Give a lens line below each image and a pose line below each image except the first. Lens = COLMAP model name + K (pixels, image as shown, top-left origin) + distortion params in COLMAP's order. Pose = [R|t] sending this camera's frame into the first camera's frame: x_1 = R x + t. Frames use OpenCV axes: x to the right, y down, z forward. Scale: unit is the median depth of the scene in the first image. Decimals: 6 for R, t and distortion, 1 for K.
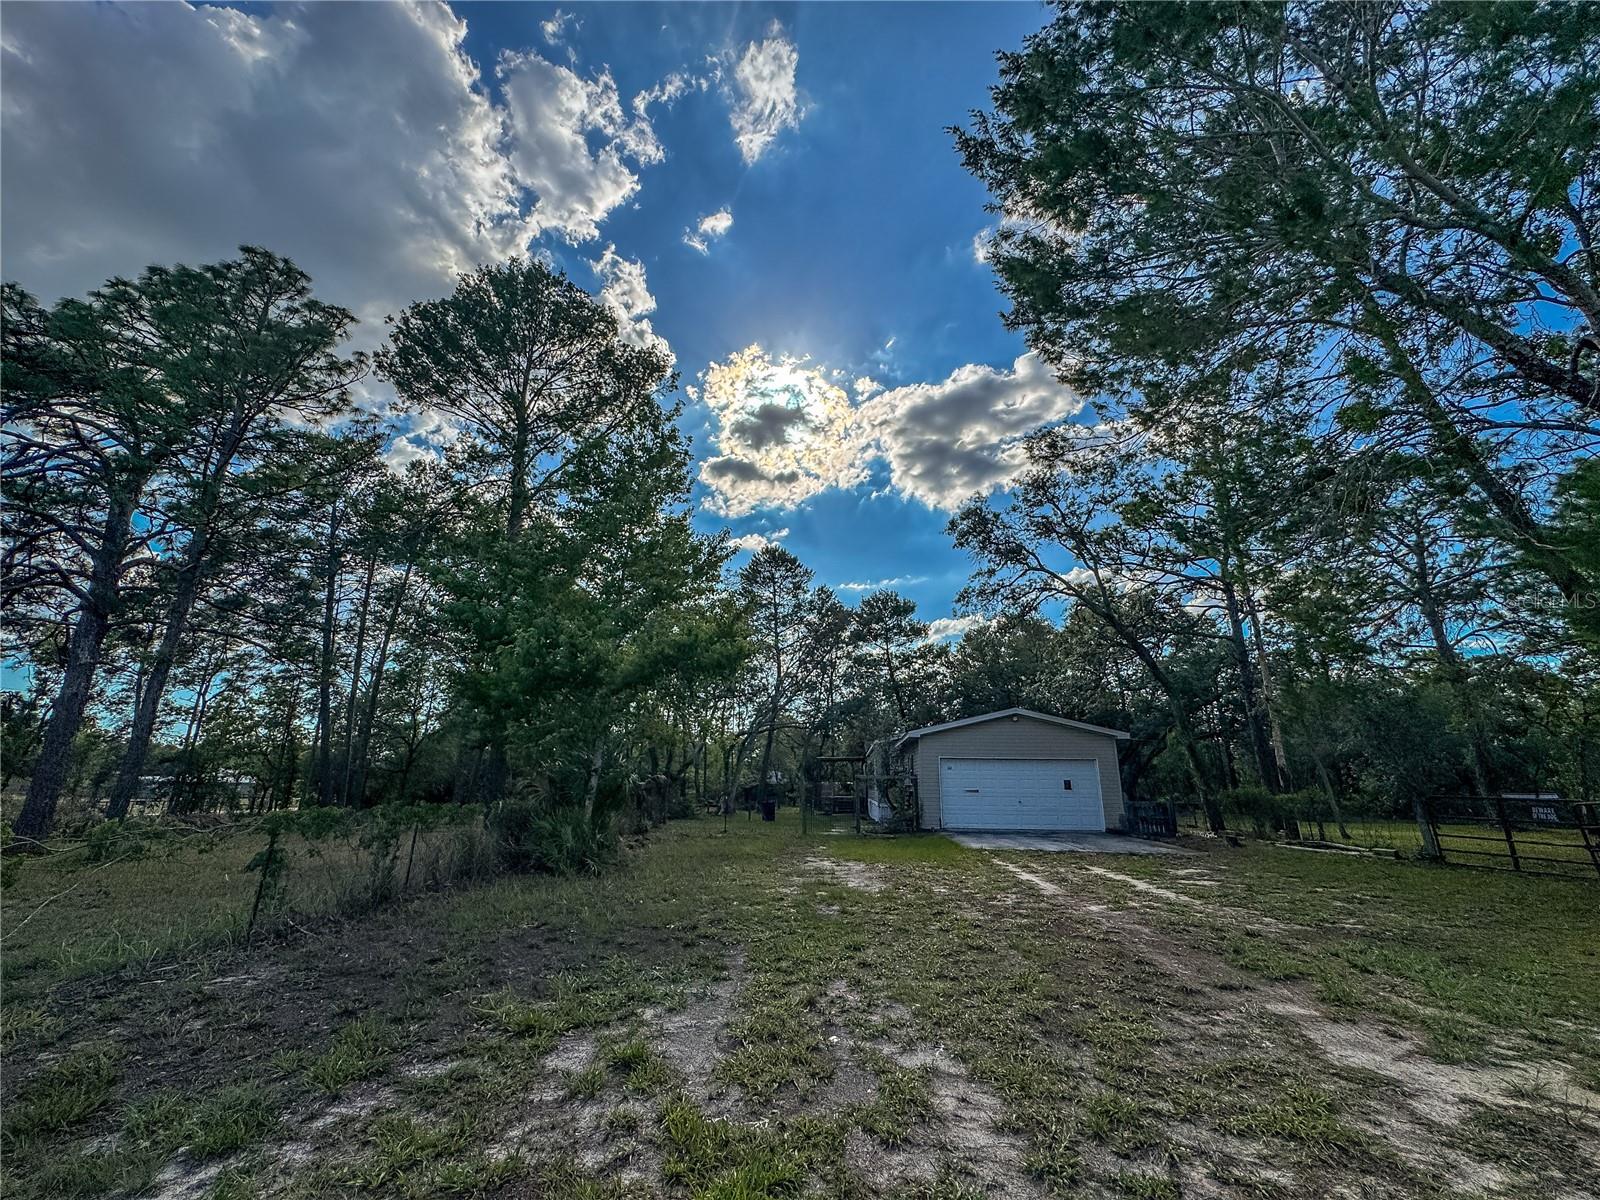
lens RADIAL K [[632.6, 0, 802.3], [0, 632.6, 595.9], [0, 0, 1]] dist [-0.002286, -0.000308]
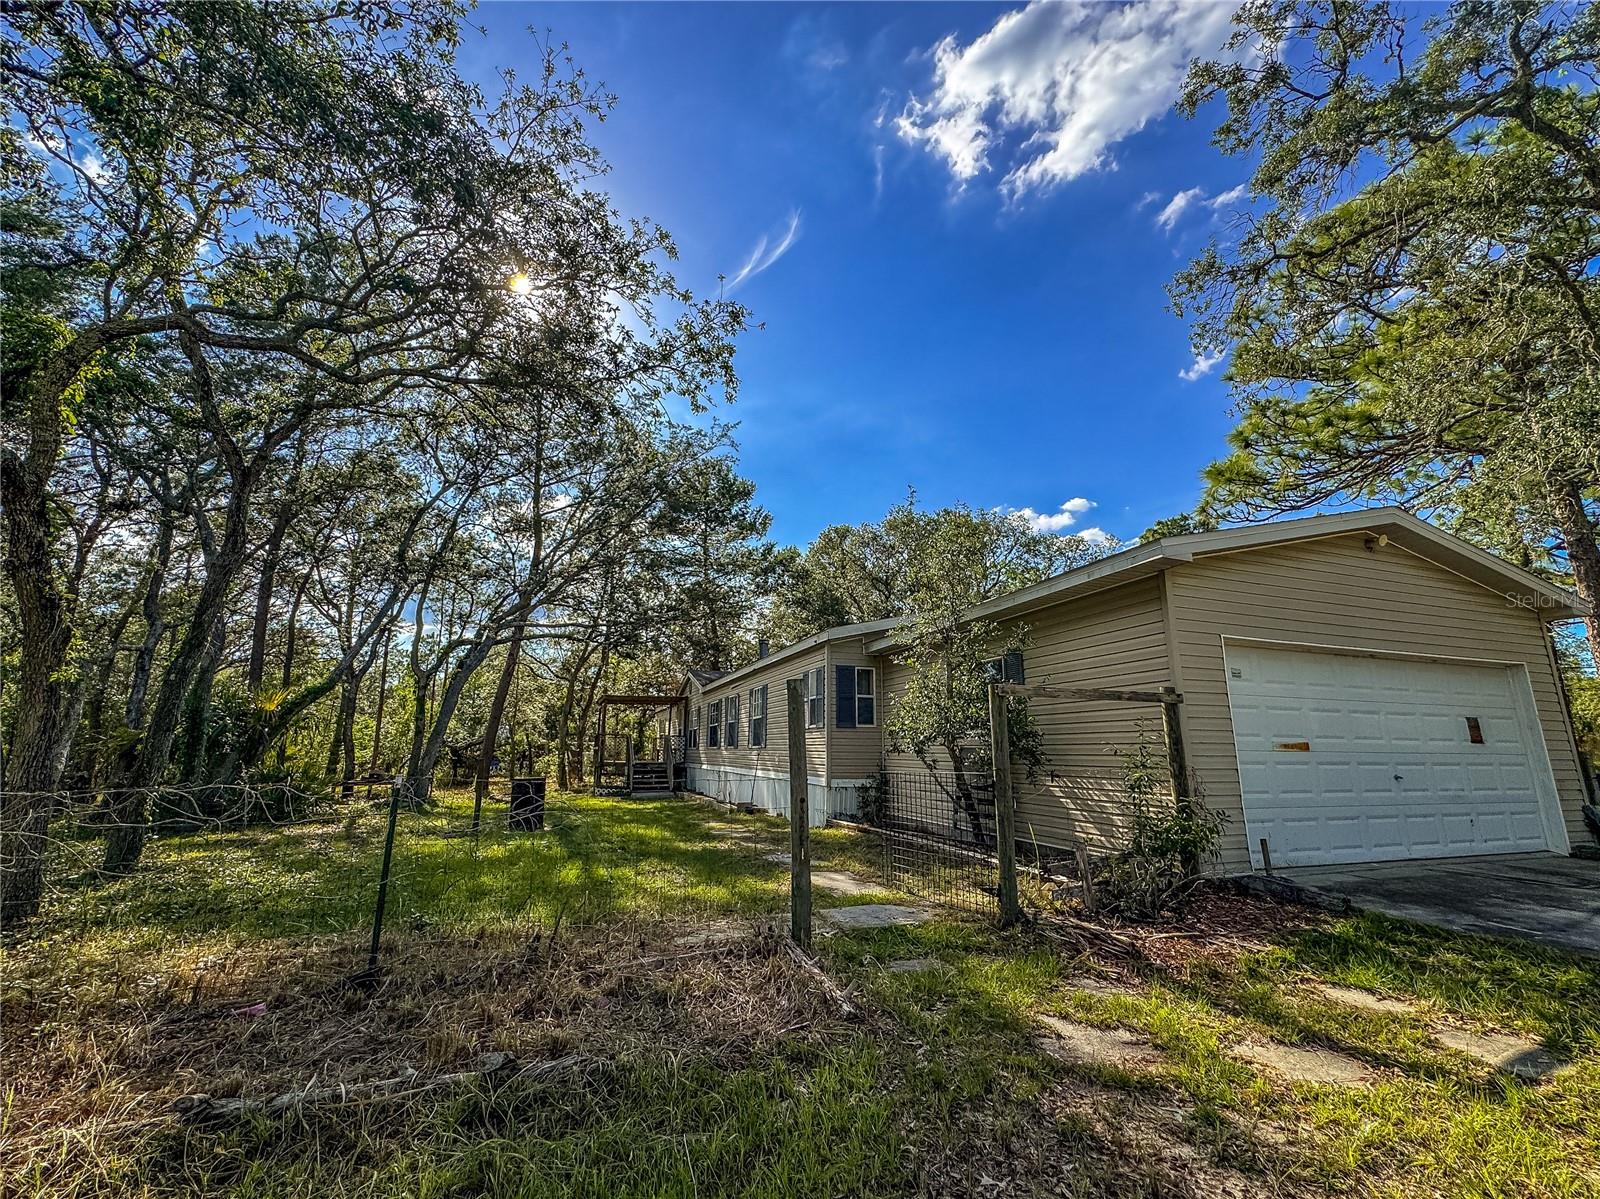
lens RADIAL K [[636.6, 0, 800.0], [0, 636.6, 599.5], [0, 0, 1]] dist [-0.000988, -0.000127]
pose [[0.921360, 0.091588, 0.377766, -0.081127], [-0.117116, 0.992093, 0.045114, 0.266305], [-0.370647, -0.085808, 0.924801, 0.853875]]
